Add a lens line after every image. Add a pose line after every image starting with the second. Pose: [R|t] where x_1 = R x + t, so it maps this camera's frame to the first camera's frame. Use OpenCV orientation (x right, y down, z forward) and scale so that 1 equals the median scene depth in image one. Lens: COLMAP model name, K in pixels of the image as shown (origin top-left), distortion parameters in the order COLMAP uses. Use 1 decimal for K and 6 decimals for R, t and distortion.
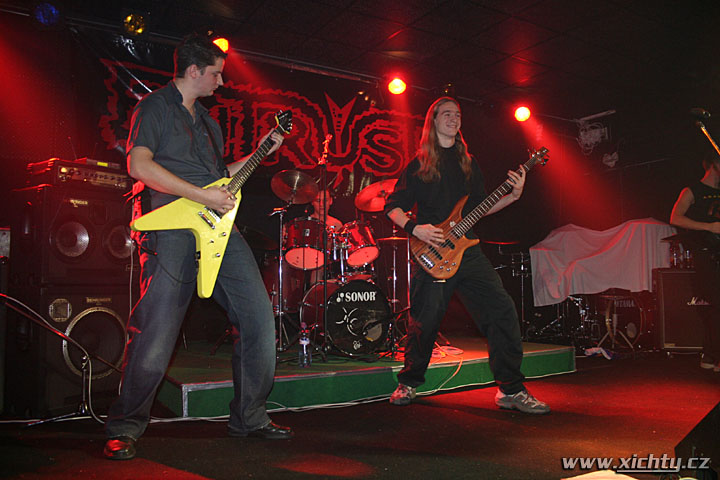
lens RADIAL K [[607.2, 0, 360.3], [0, 607.2, 234.2], [0, 0, 1]] dist [-0.141775, 0.121796]
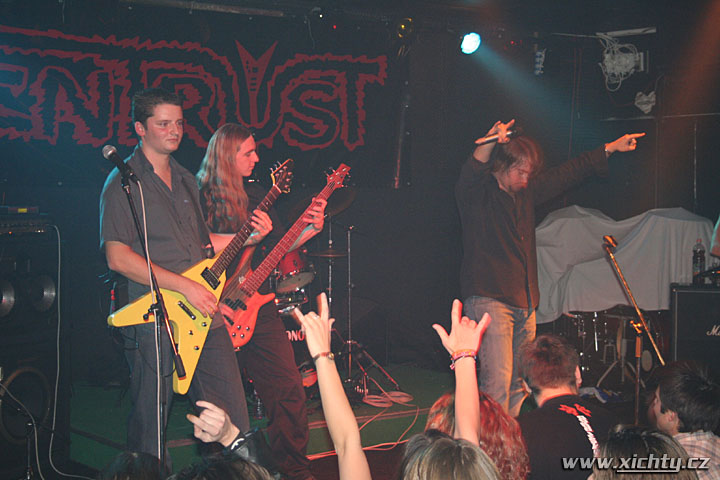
lens RADIAL K [[1389.0, 0, 353.7], [0, 1389.0, 217.0], [0, 0, 1]] dist [0.044145, 0.000000]
pose [[0.994439, 0.005285, 0.105184, -0.089518], [-0.016585, 0.994137, 0.106848, -0.197777], [-0.104003, -0.107998, 0.988696, -0.668468]]
